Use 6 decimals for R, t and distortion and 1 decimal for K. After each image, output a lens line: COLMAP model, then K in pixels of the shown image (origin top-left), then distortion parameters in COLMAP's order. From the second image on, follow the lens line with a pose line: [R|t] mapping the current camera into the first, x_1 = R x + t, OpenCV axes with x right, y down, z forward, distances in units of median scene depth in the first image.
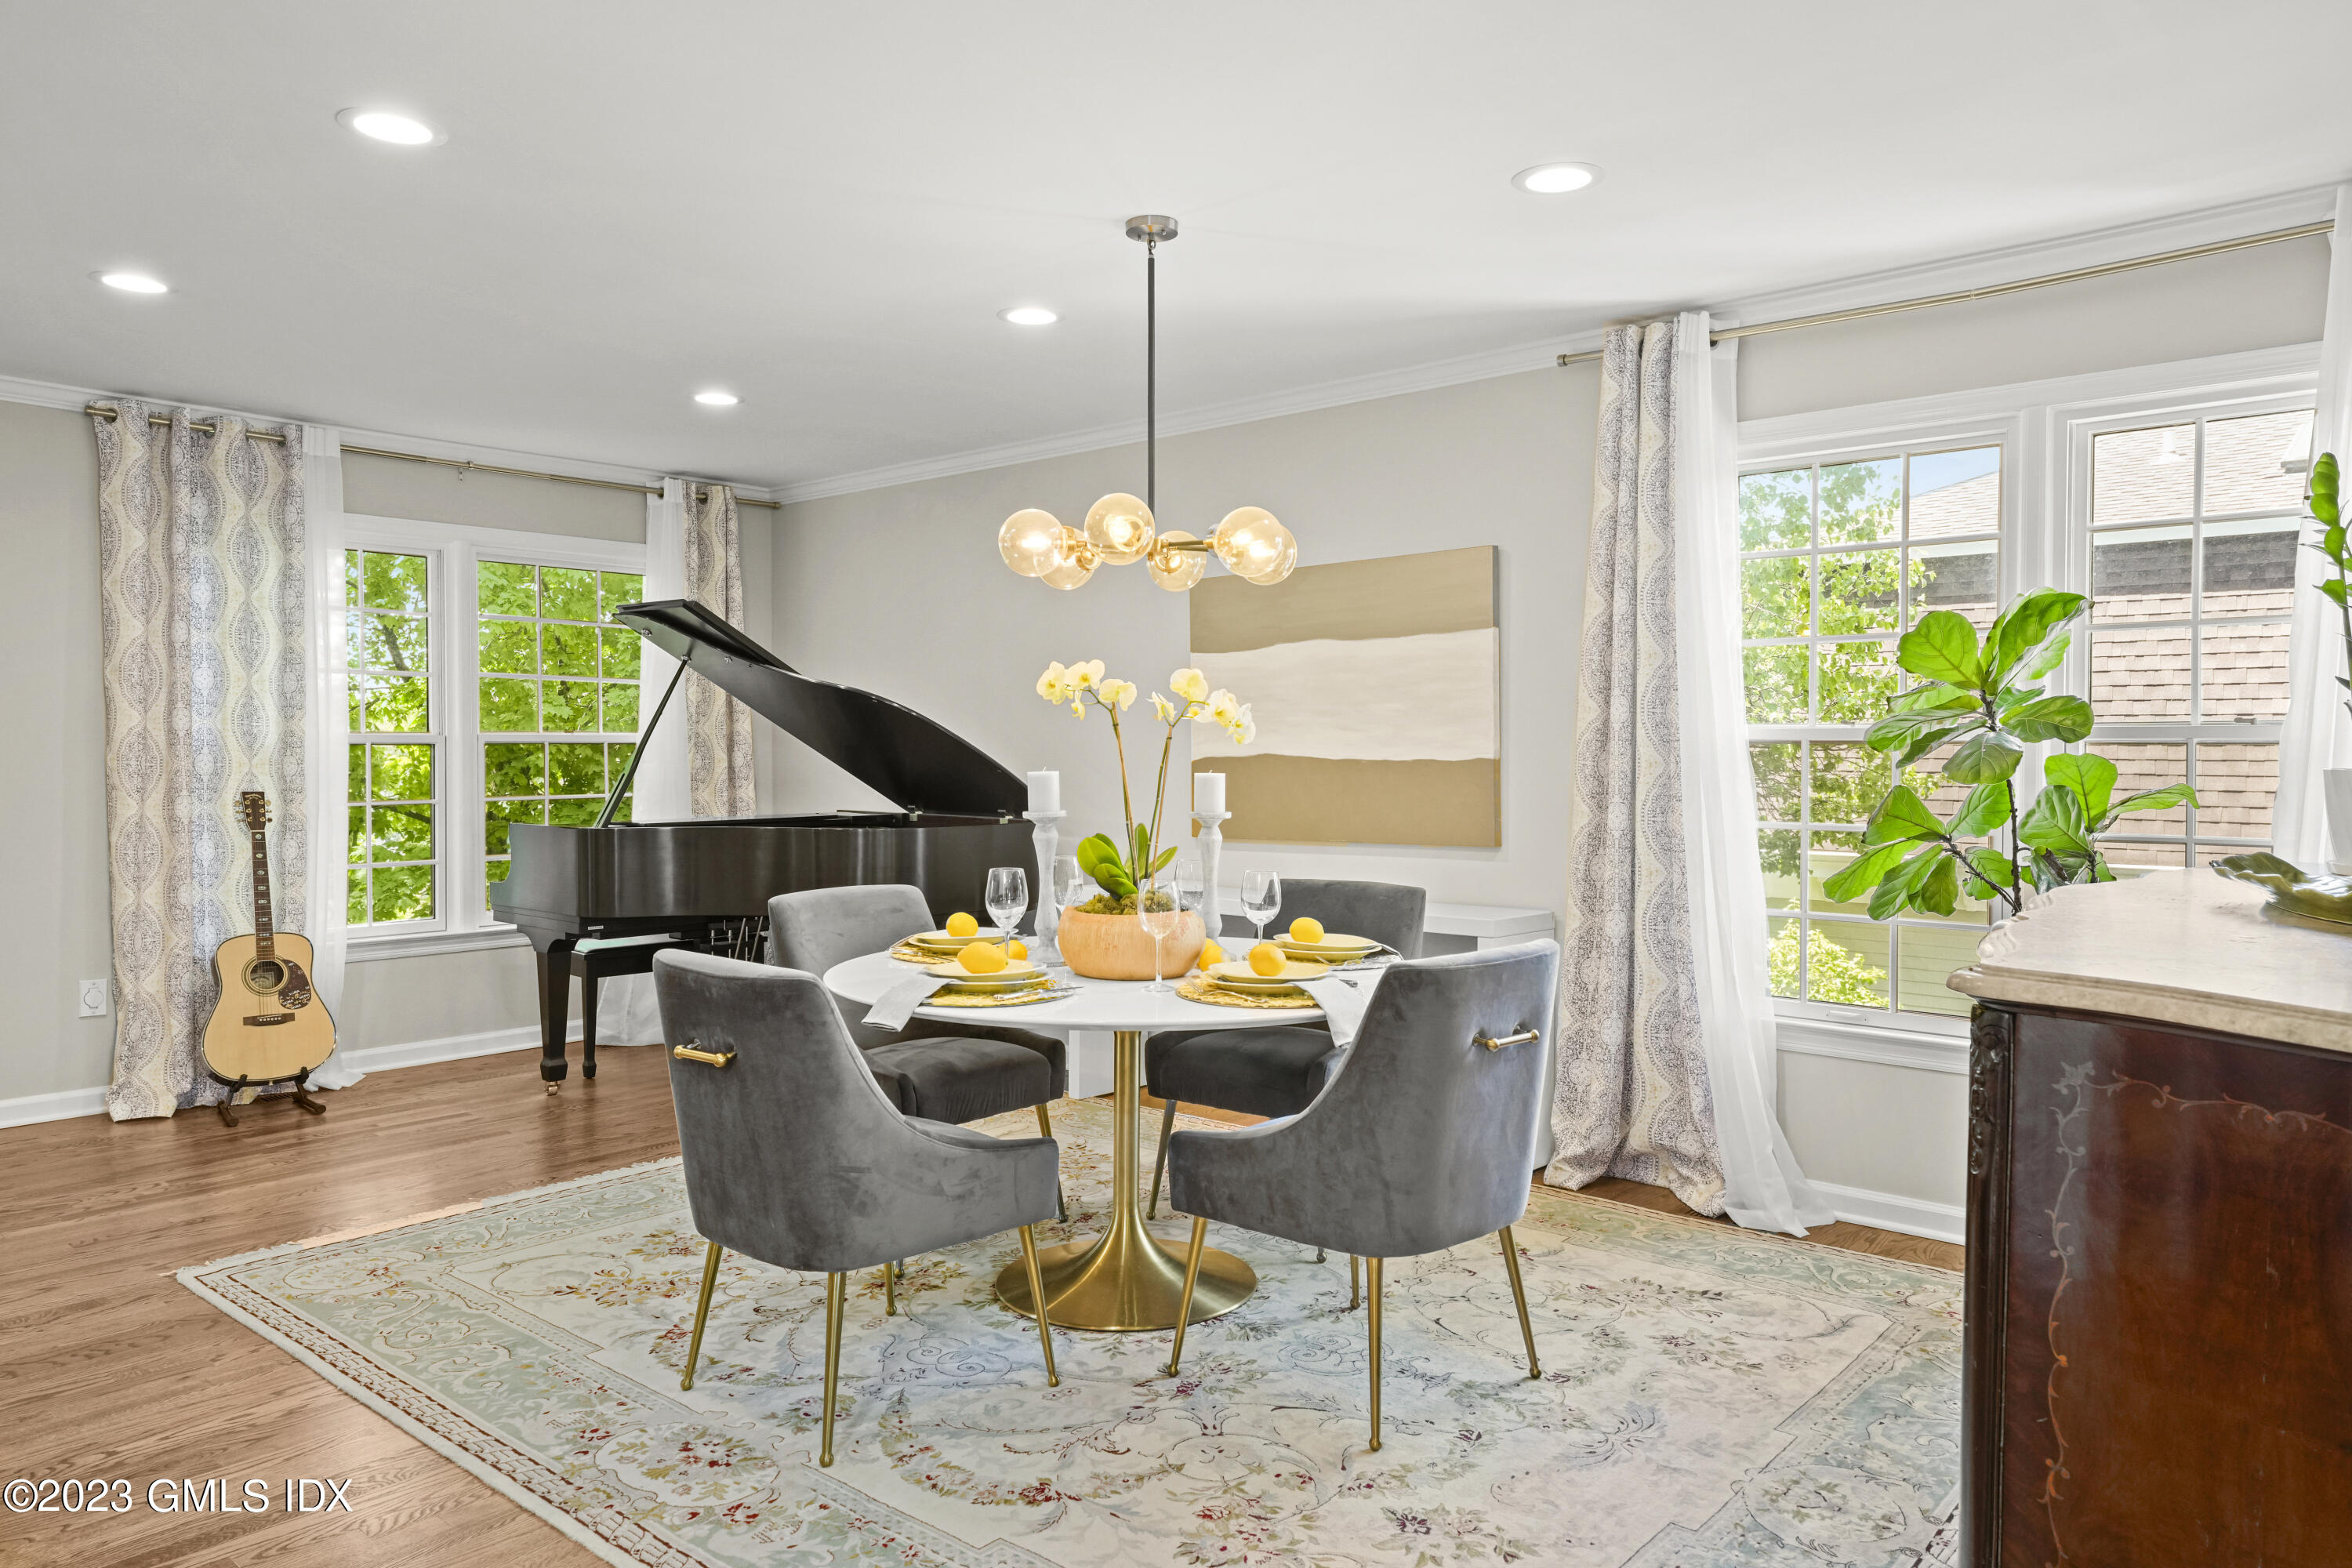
lens RADIAL K [[1536.0, 0, 1189.9], [0, 1536.0, 781.4], [0, 0, 1]] dist [0.000347, 0.002823]
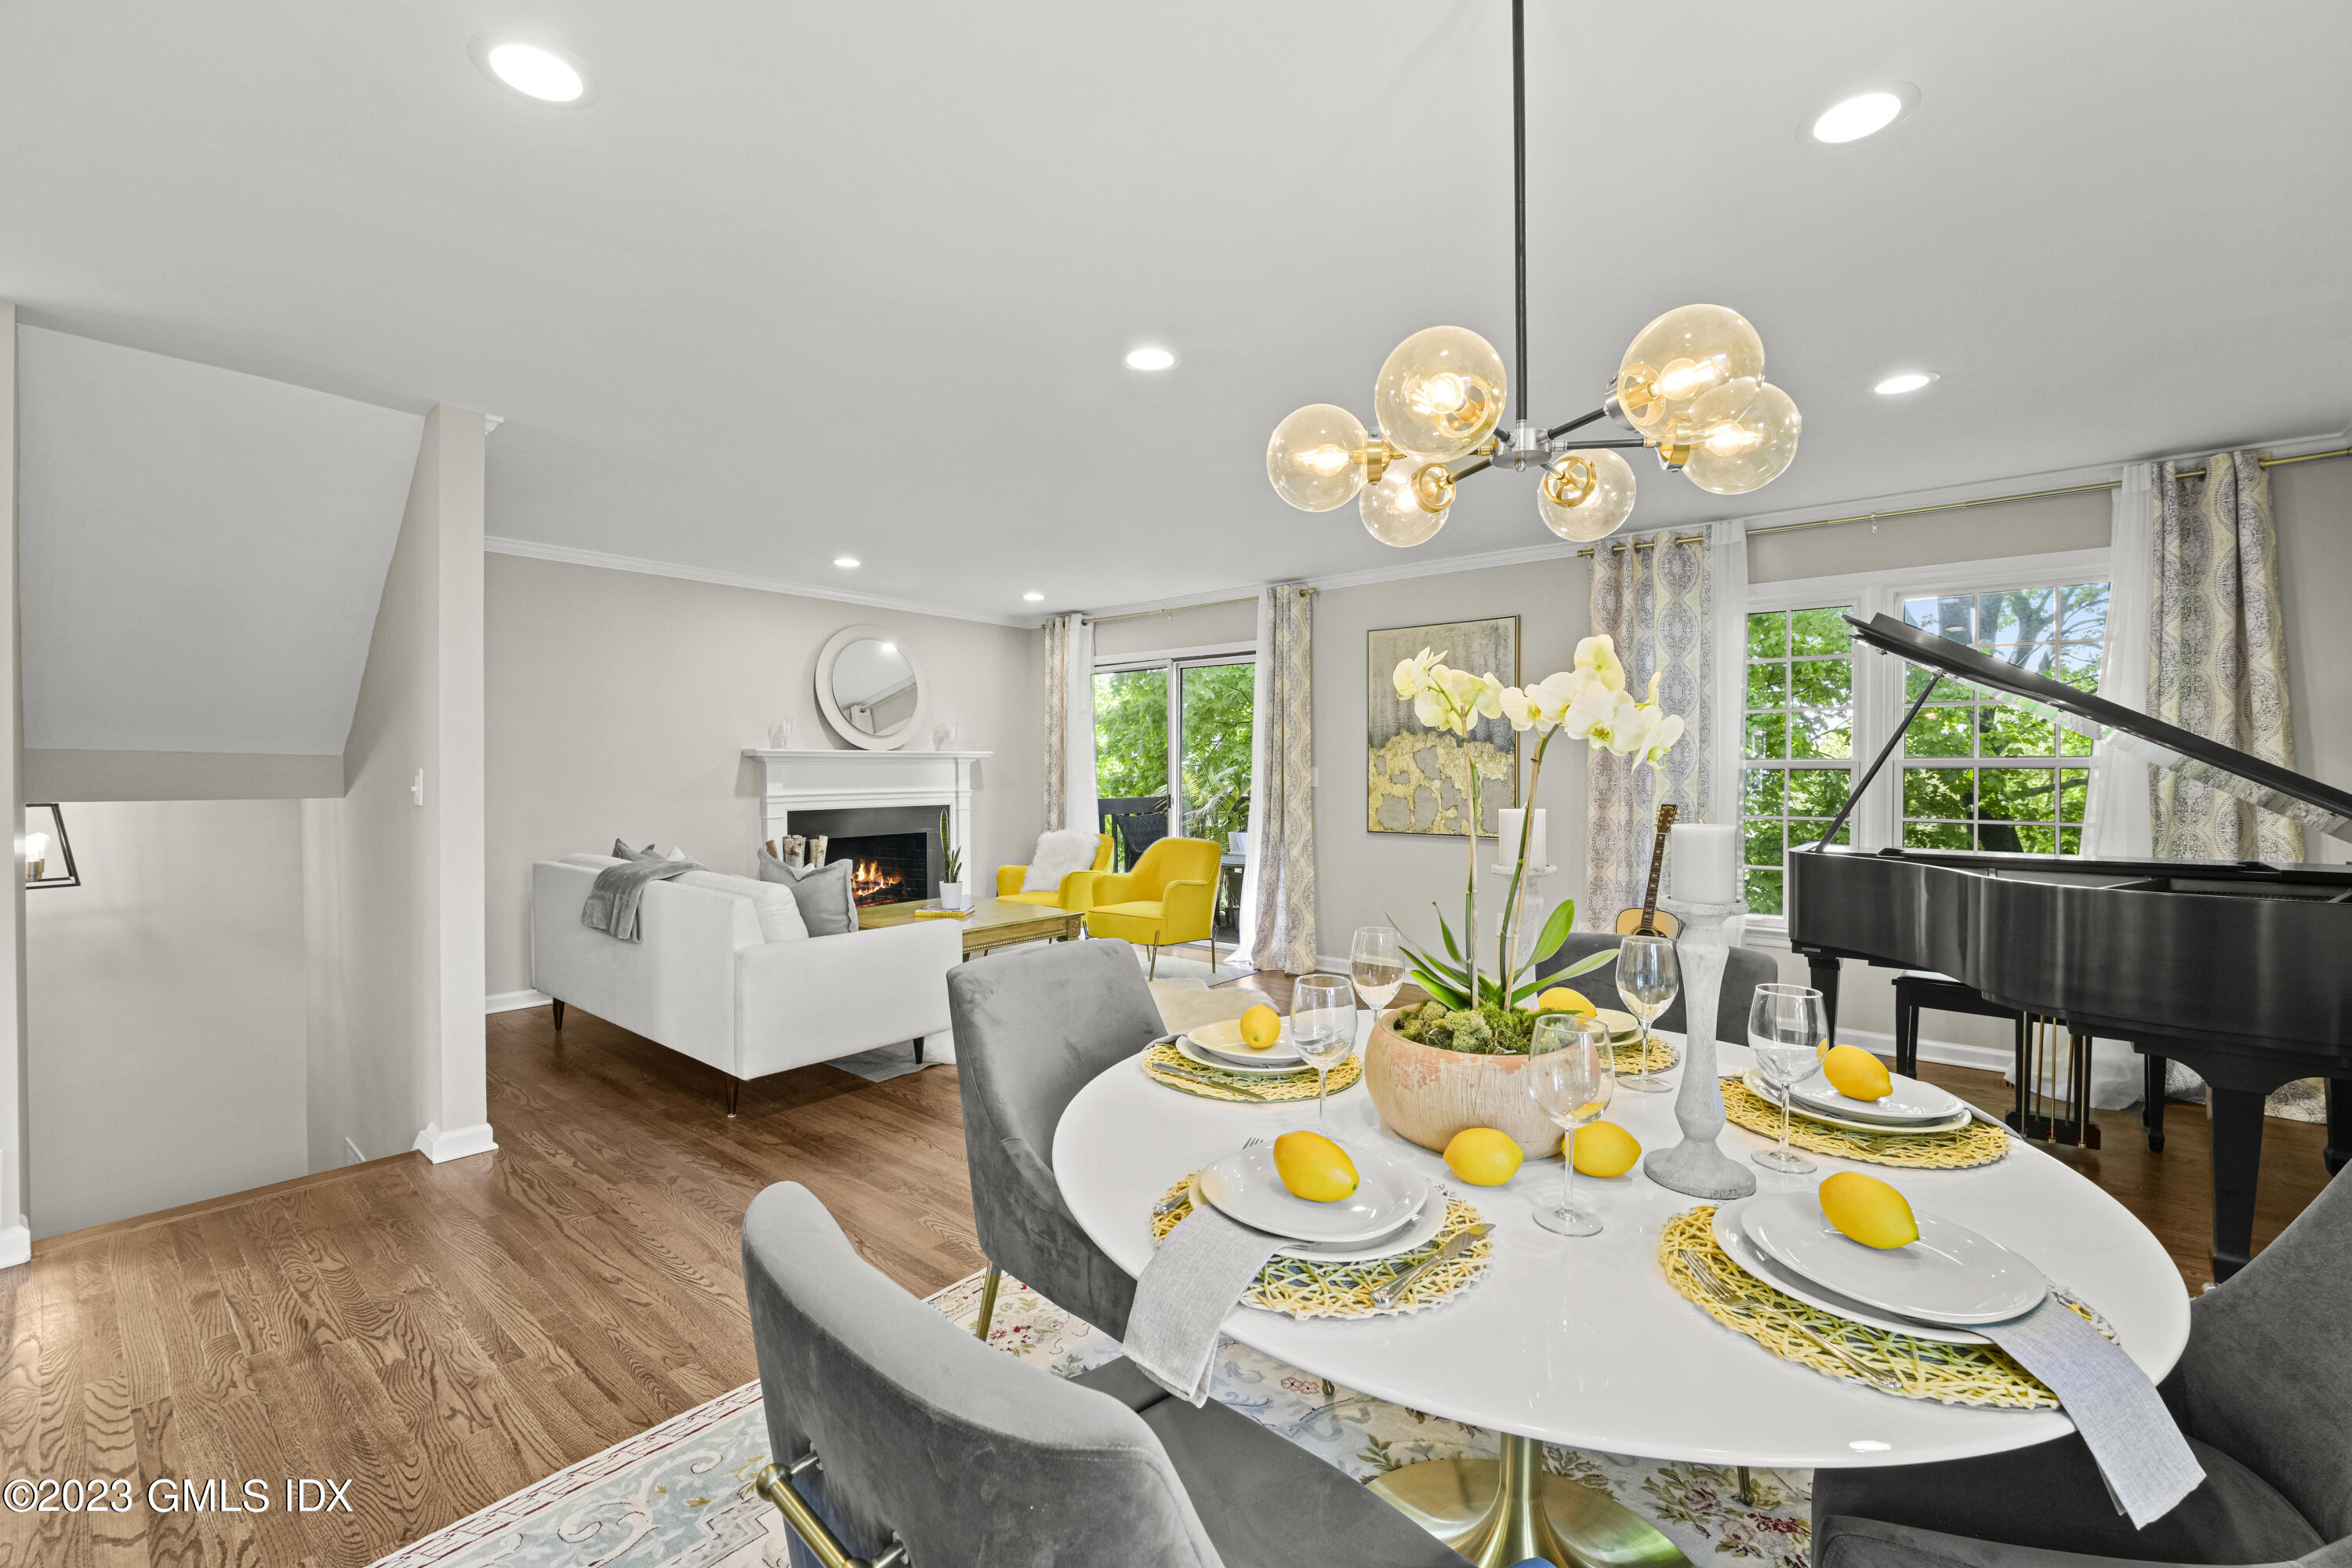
lens RADIAL K [[977.4, 0, 1199.1], [0, 977.4, 776.8], [0, 0, 1]] dist [-0.025961, 0.001326]
pose [[0.023373, 0.008888, -0.999687, 0.245473], [-0.022175, 0.999719, 0.008370, -0.016041], [0.999481, 0.021973, 0.023564, 0.578486]]
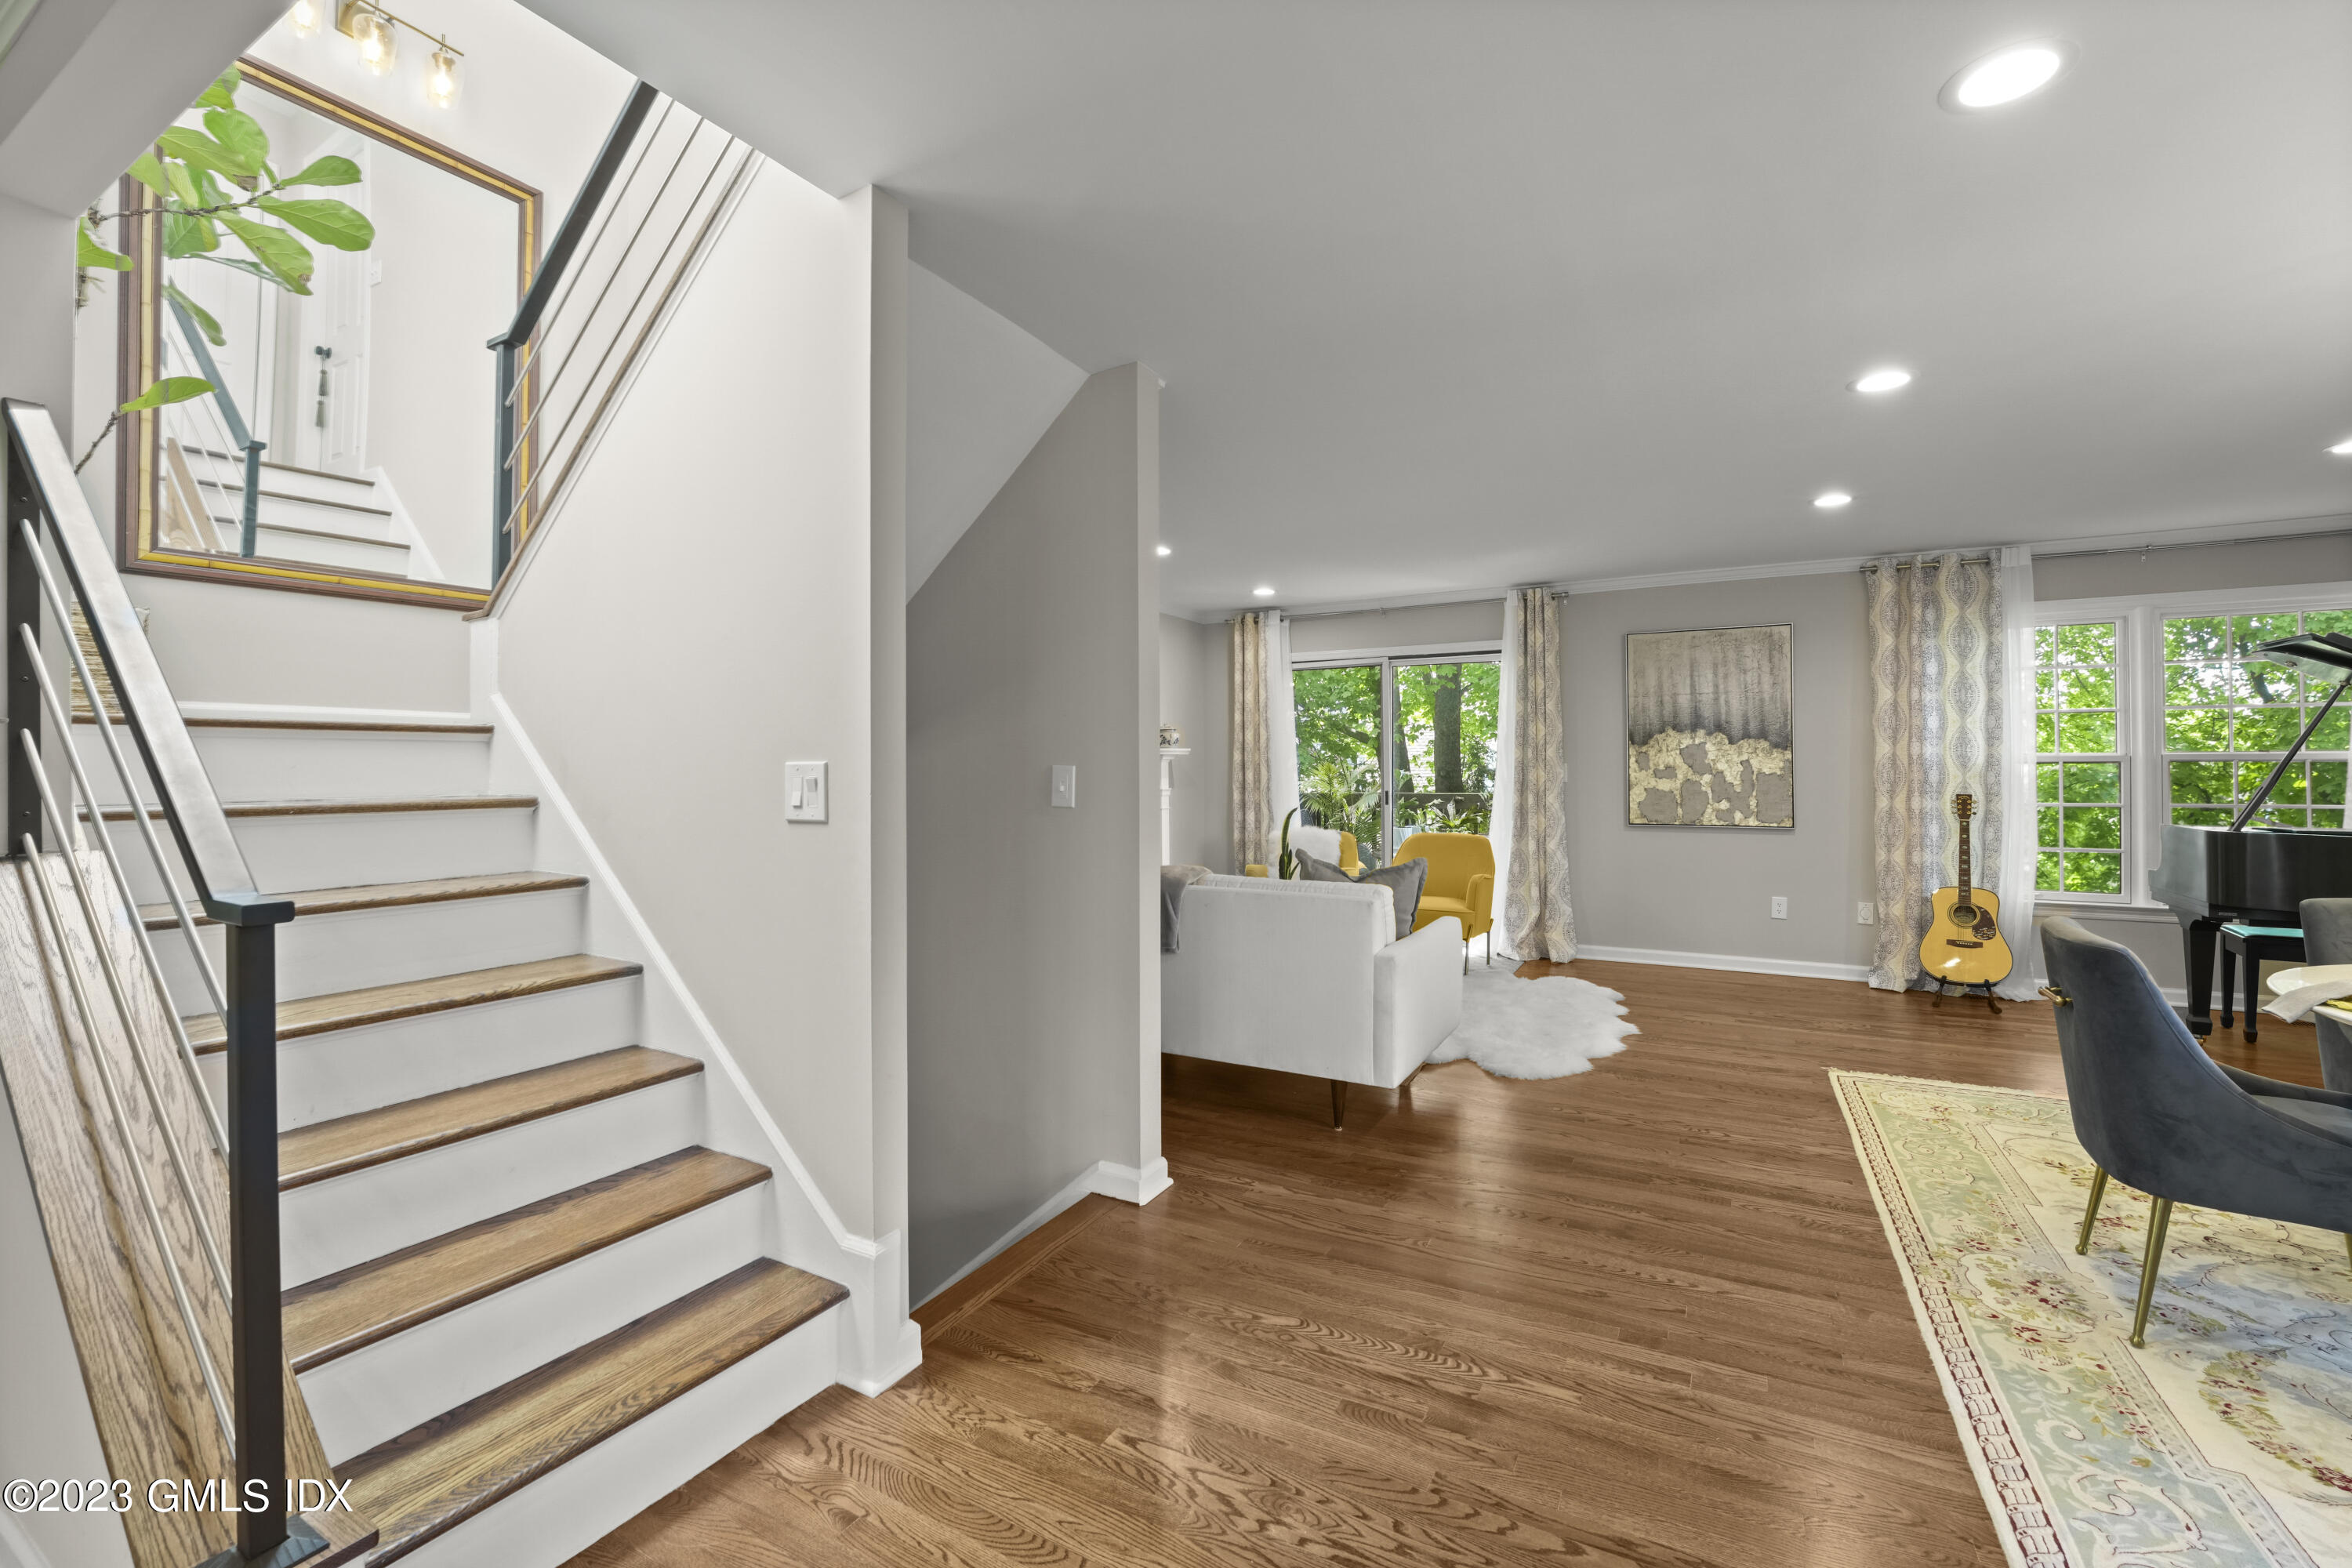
lens RADIAL K [[977.4, 0, 1188.0], [0, 977.4, 772.4], [0, 0, 1]] dist [-0.025961, 0.001326]
pose [[0.205168, 0.003474, -0.978721, 0.176215], [-0.017801, 0.999842, -0.000183, -0.001312], [0.978565, 0.017459, 0.205197, 0.047088]]
